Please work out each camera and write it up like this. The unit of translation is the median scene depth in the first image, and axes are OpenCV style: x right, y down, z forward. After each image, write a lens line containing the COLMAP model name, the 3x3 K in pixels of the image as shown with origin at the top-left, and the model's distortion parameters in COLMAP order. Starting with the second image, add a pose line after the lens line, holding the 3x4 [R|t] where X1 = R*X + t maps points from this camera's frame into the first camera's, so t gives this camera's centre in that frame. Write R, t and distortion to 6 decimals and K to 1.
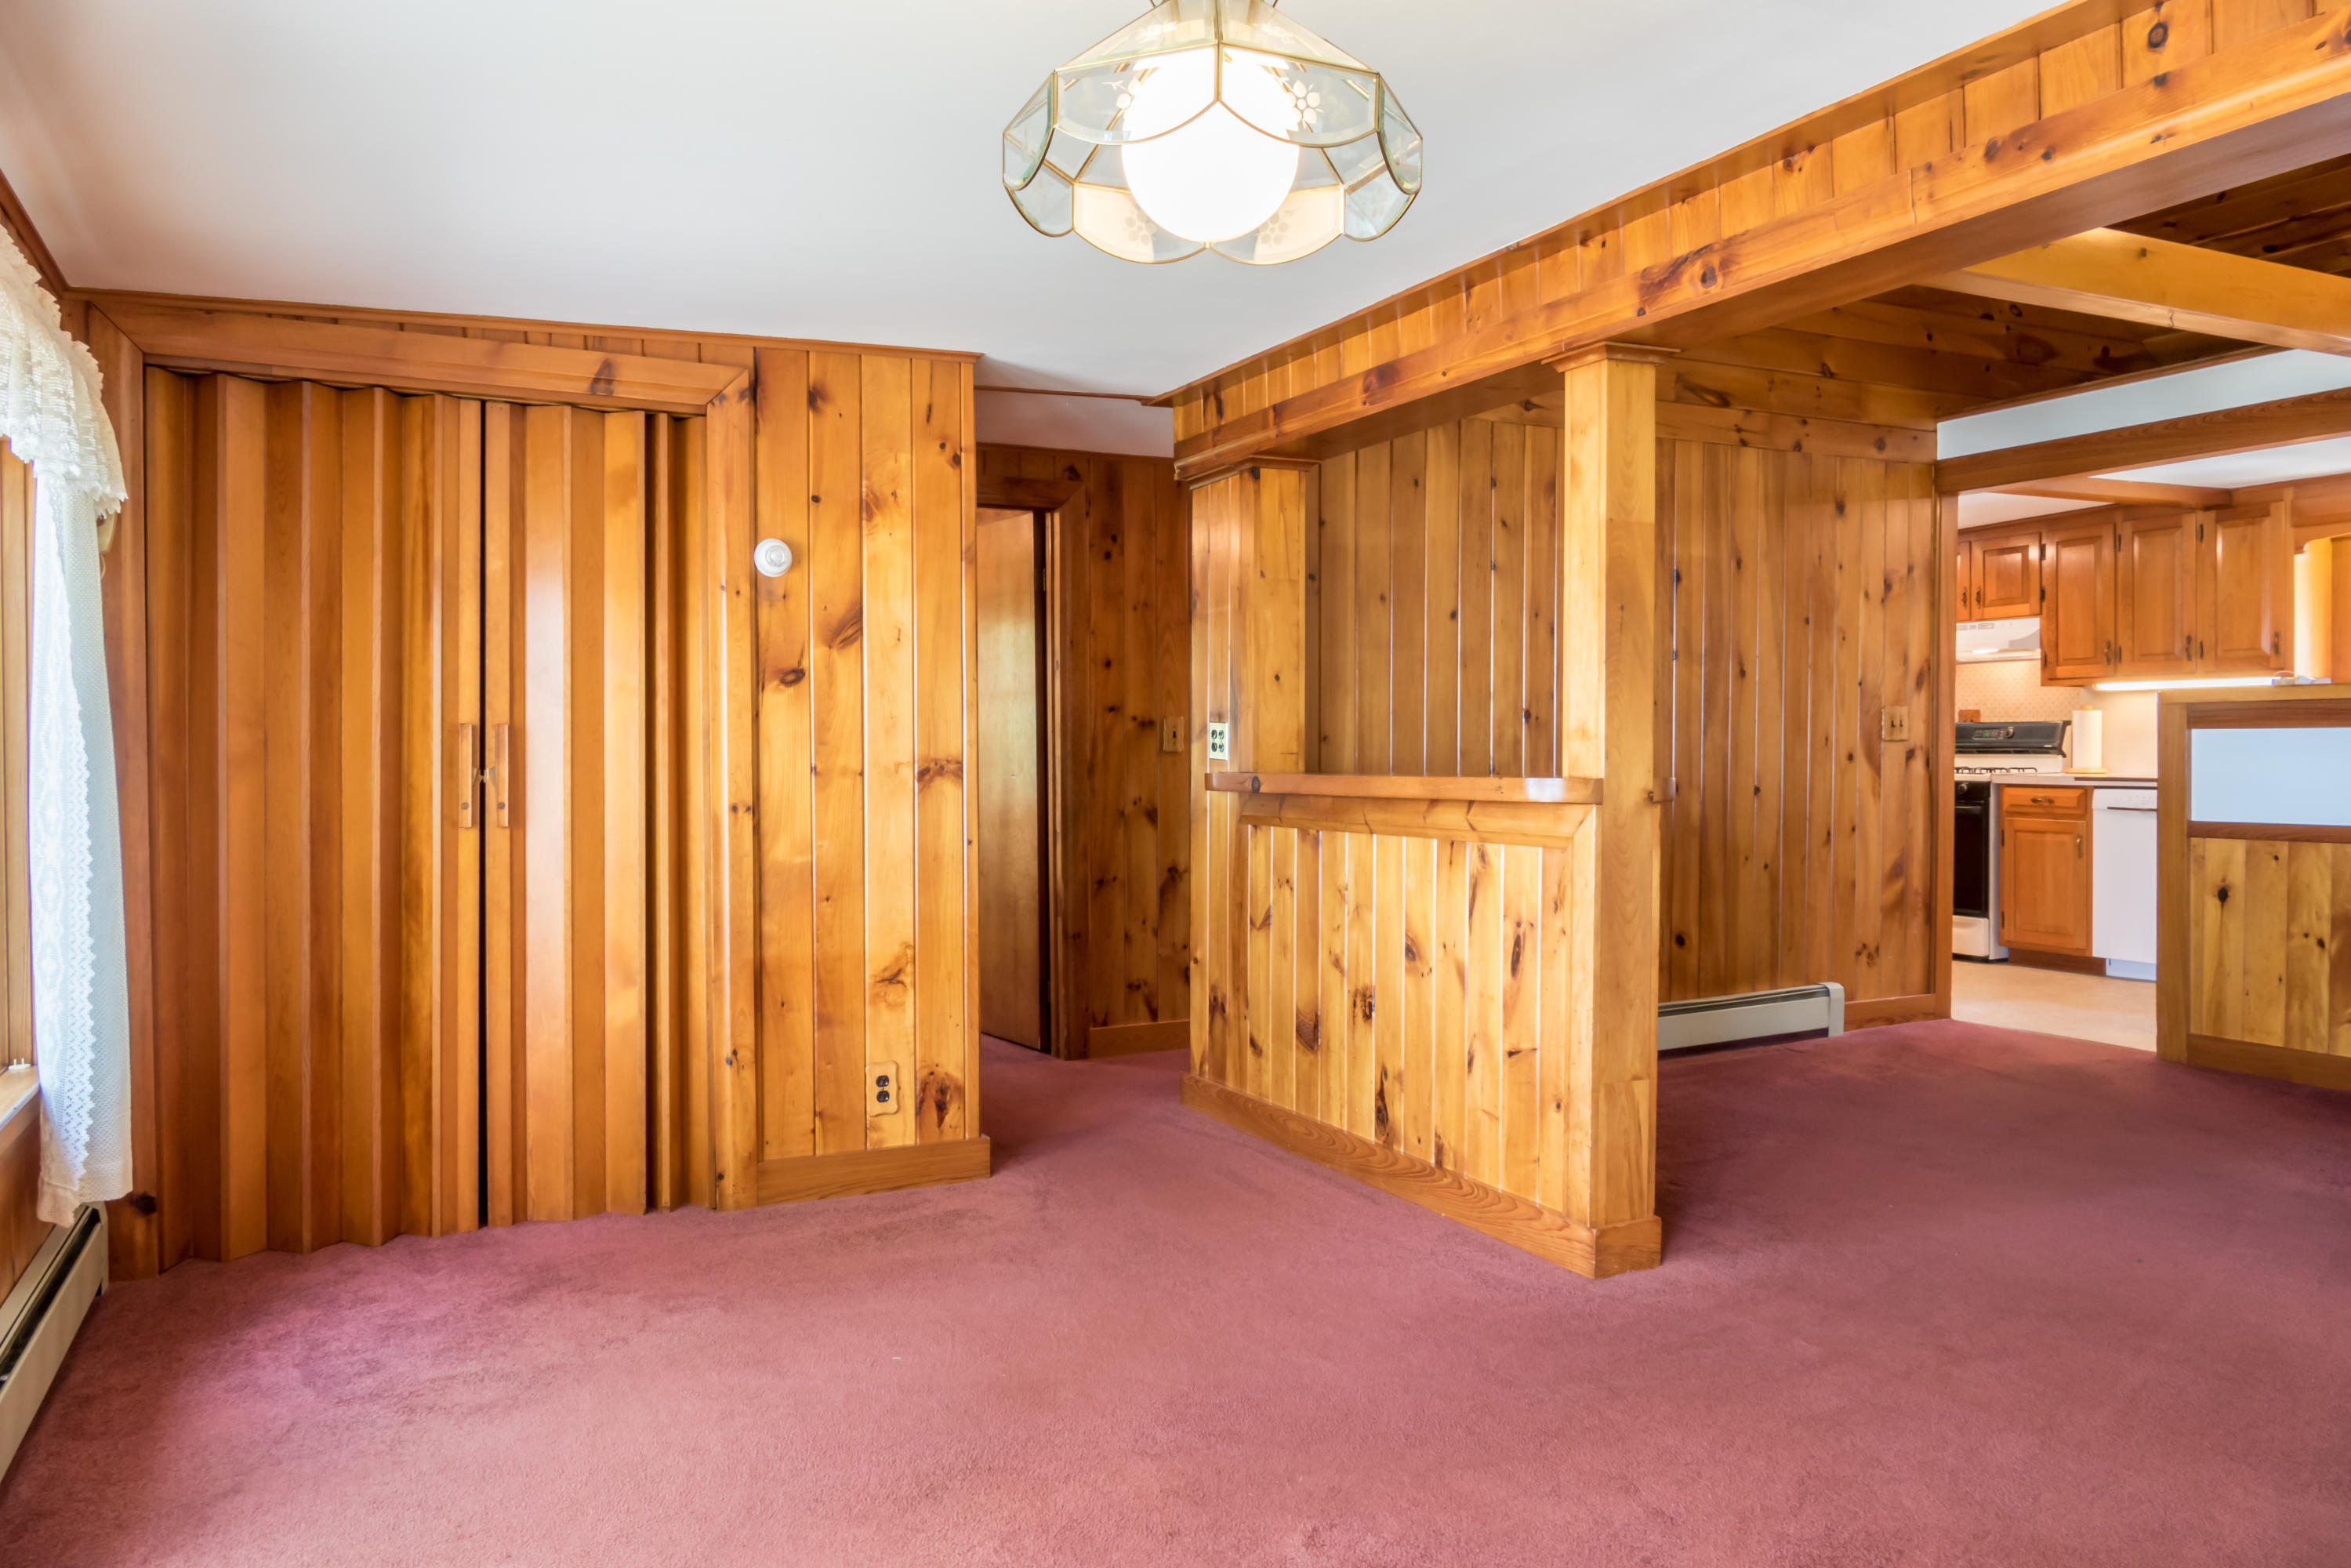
lens RADIAL K [[1657.6, 0, 1176.7], [0, 1657.6, 675.5], [0, 0, 1]] dist [-0.021607, -0.001264]
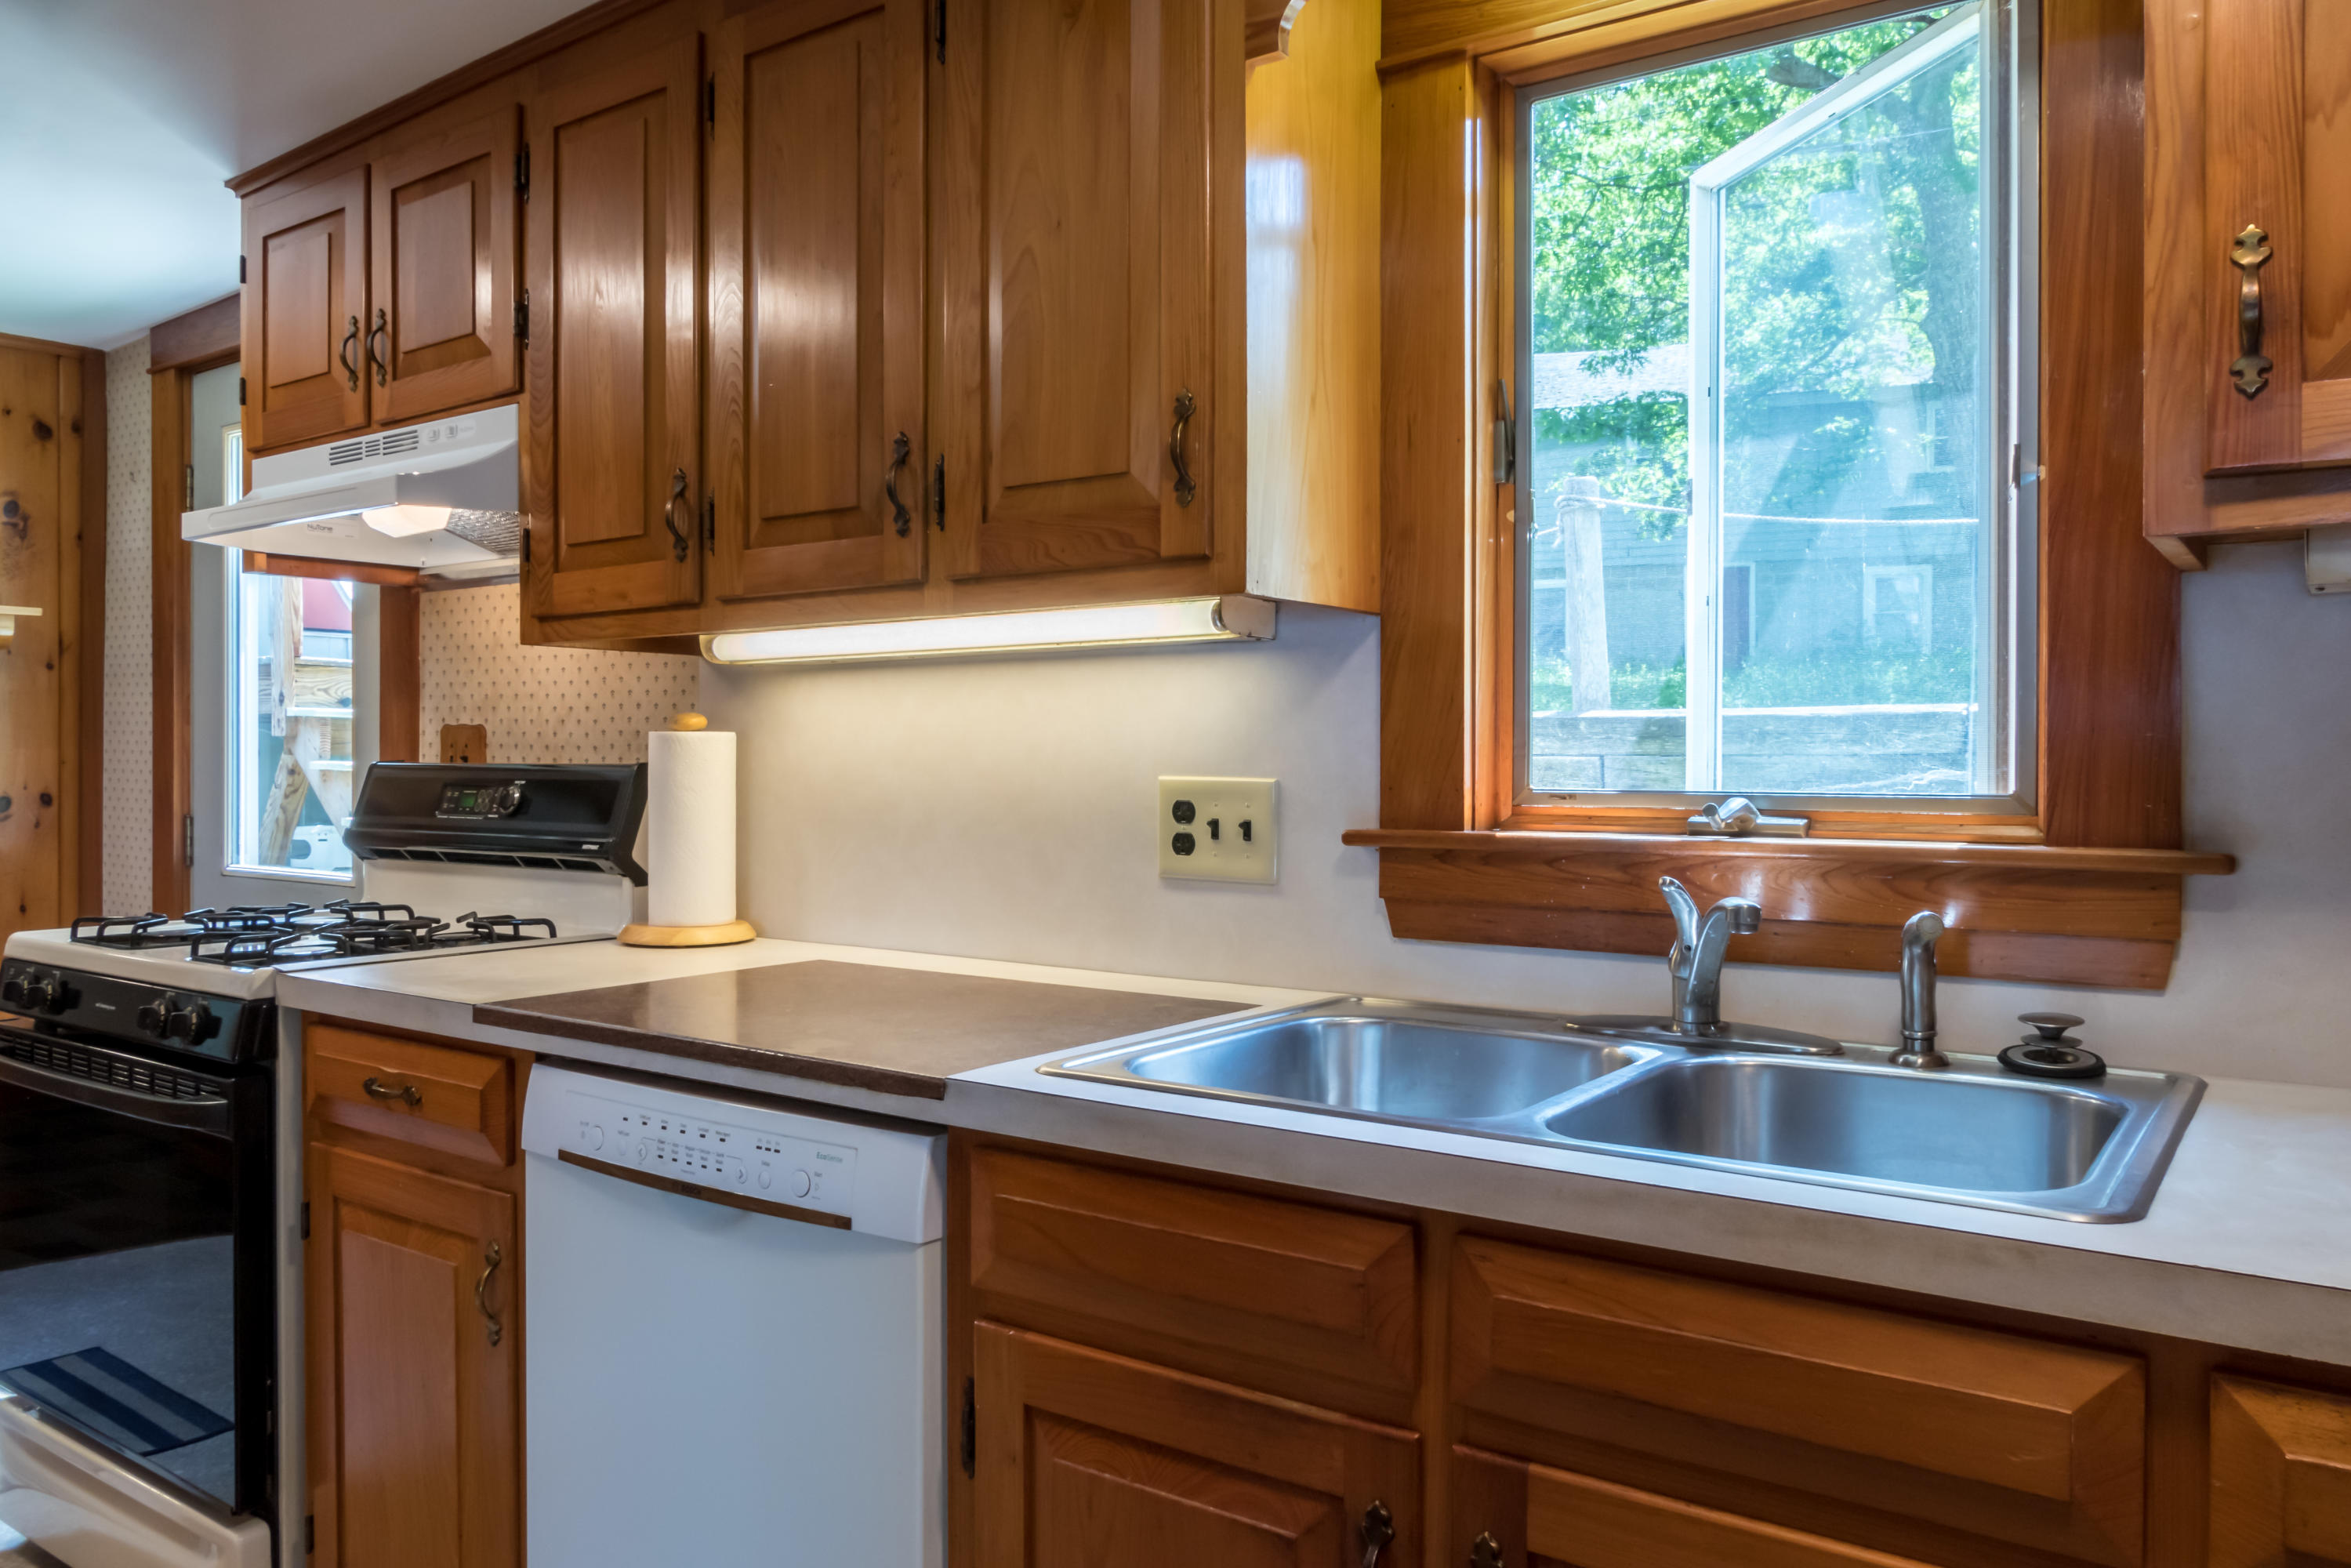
lens RADIAL K [[1688.2, 0, 1181.8], [0, 1688.2, 770.9], [0, 0, 1]] dist [-0.014691, 0.000982]
pose [[0.879723, 0.001873, 0.475483, 0.511623], [-0.023772, 0.998915, 0.040047, 0.014637], [-0.474892, -0.046533, 0.878813, 0.724495]]
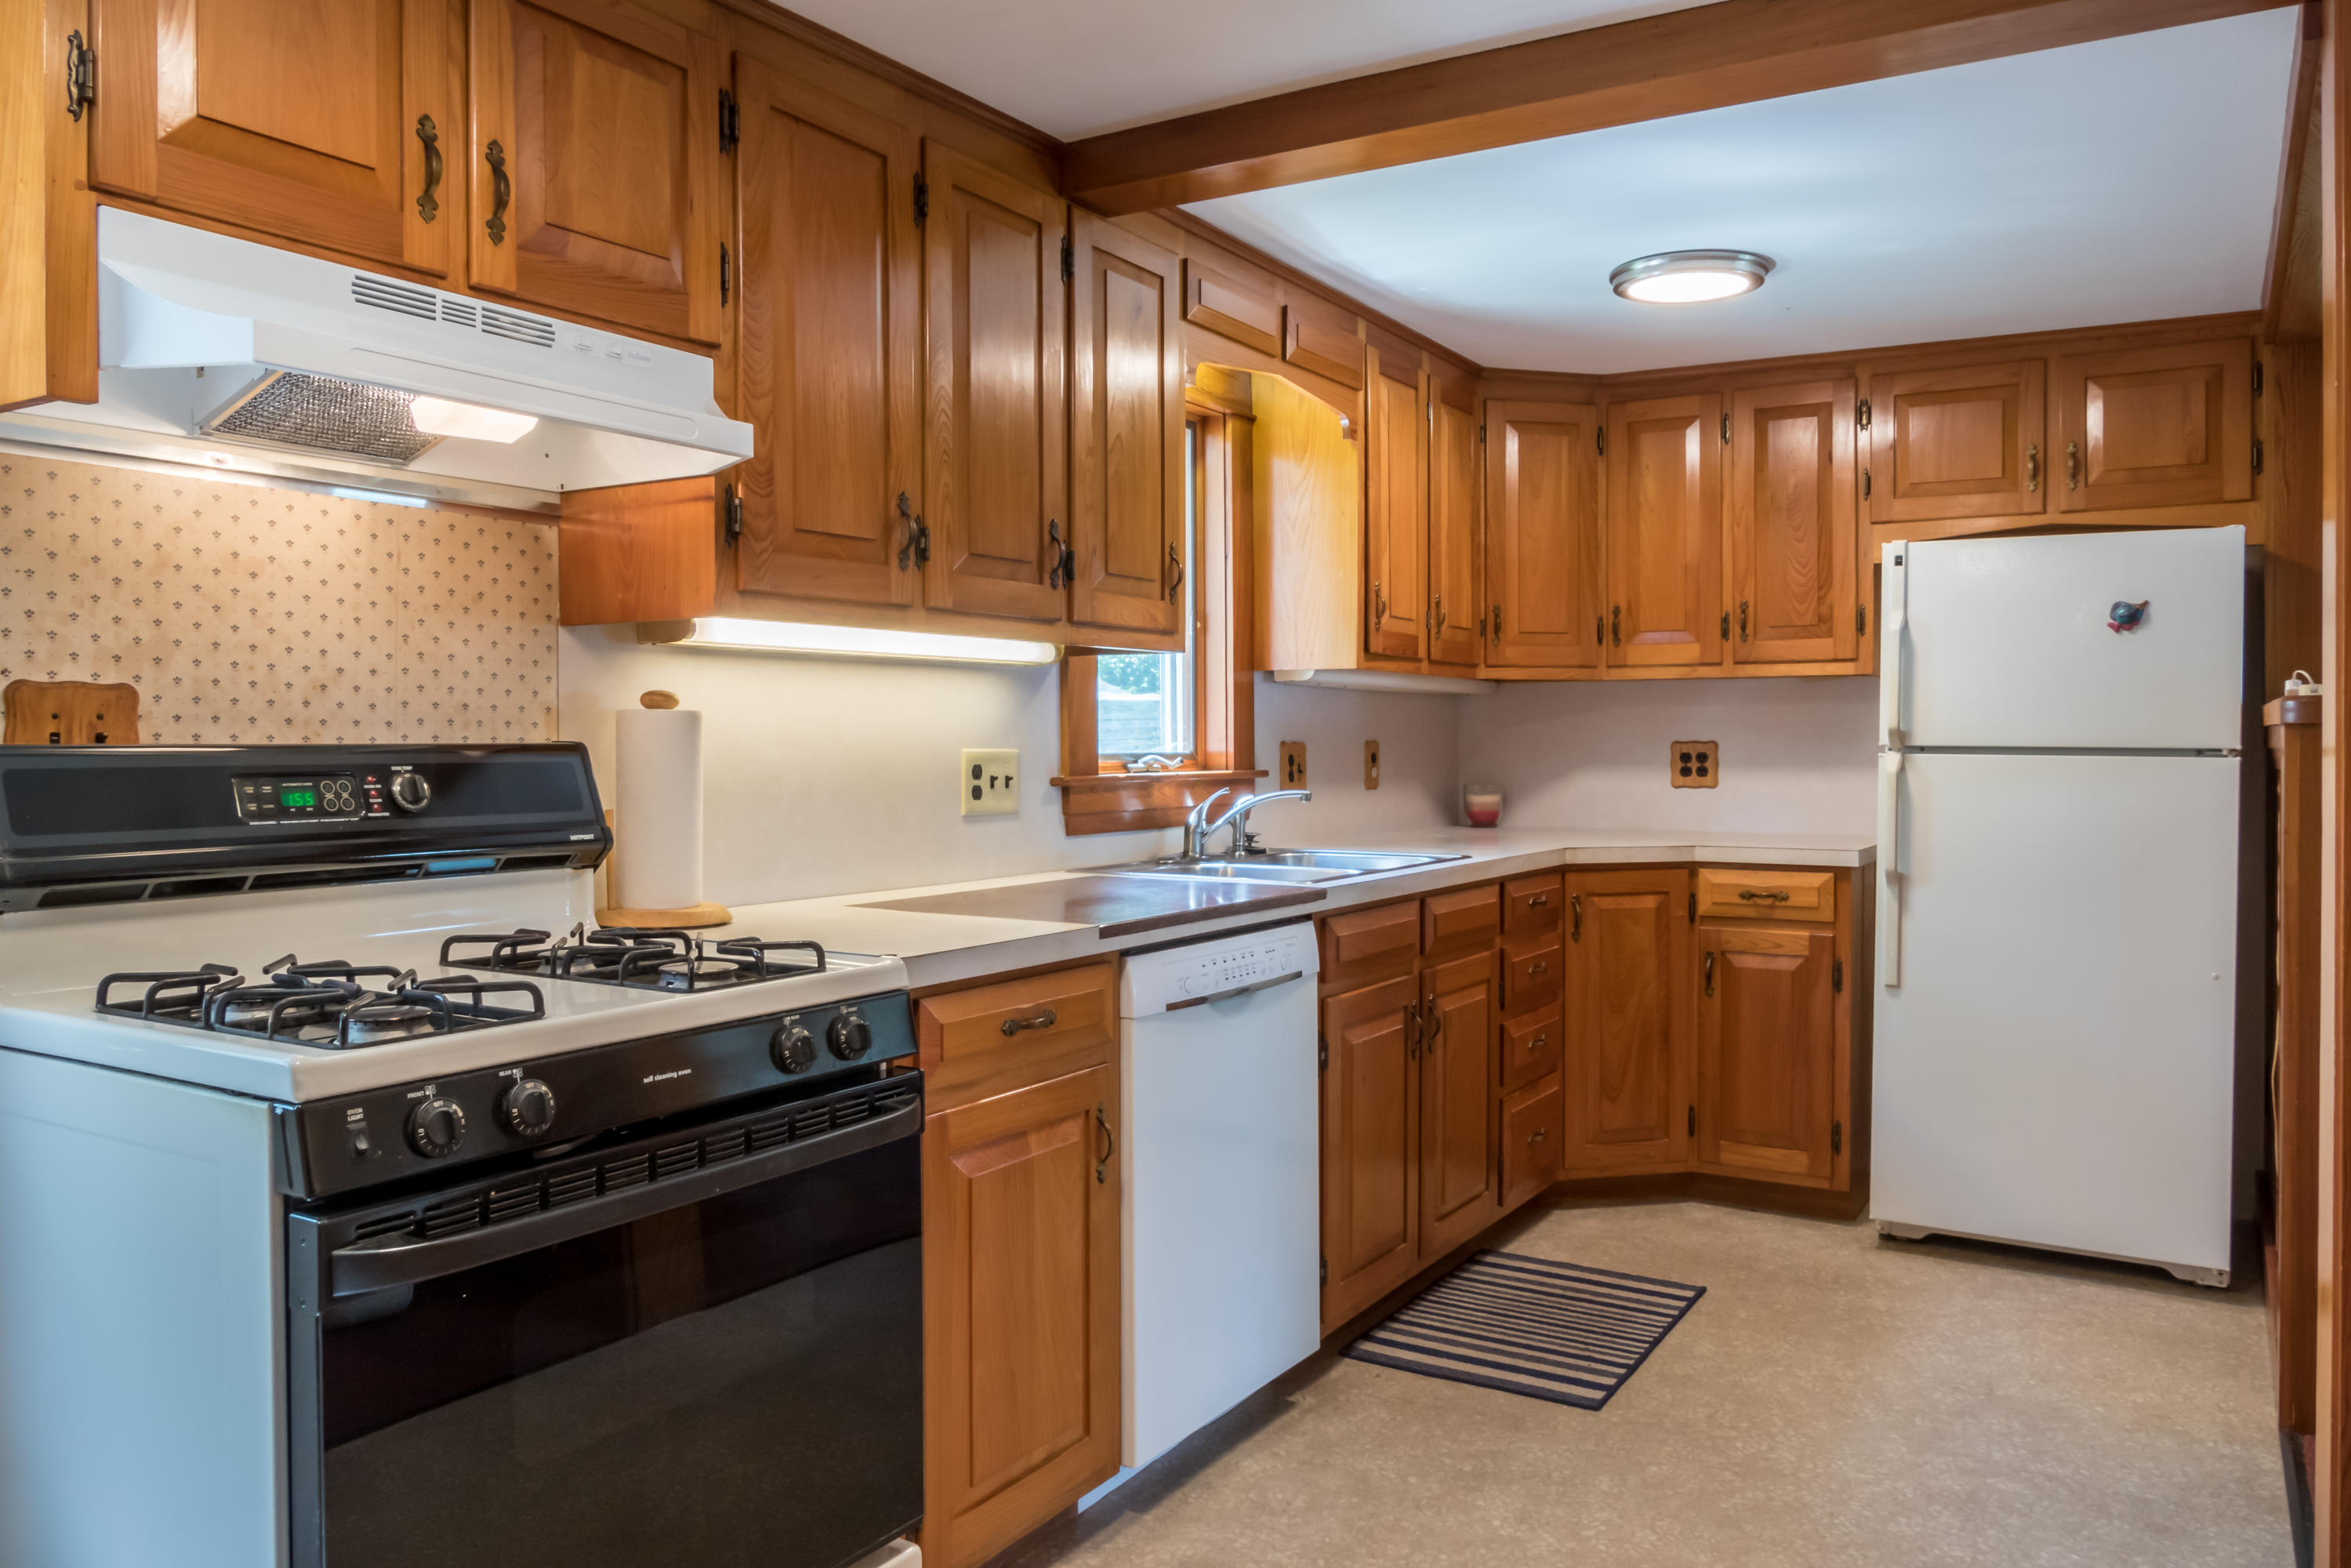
lens RADIAL K [[1688.2, 0, 1181.8], [0, 1688.2, 770.9], [0, 0, 1]] dist [-0.014691, 0.000982]
pose [[-0.541642, -0.011559, 0.840530, 0.262830], [-0.031235, 0.999492, -0.006382, 0.032784], [-0.840029, -0.029711, -0.541727, 1.143803]]
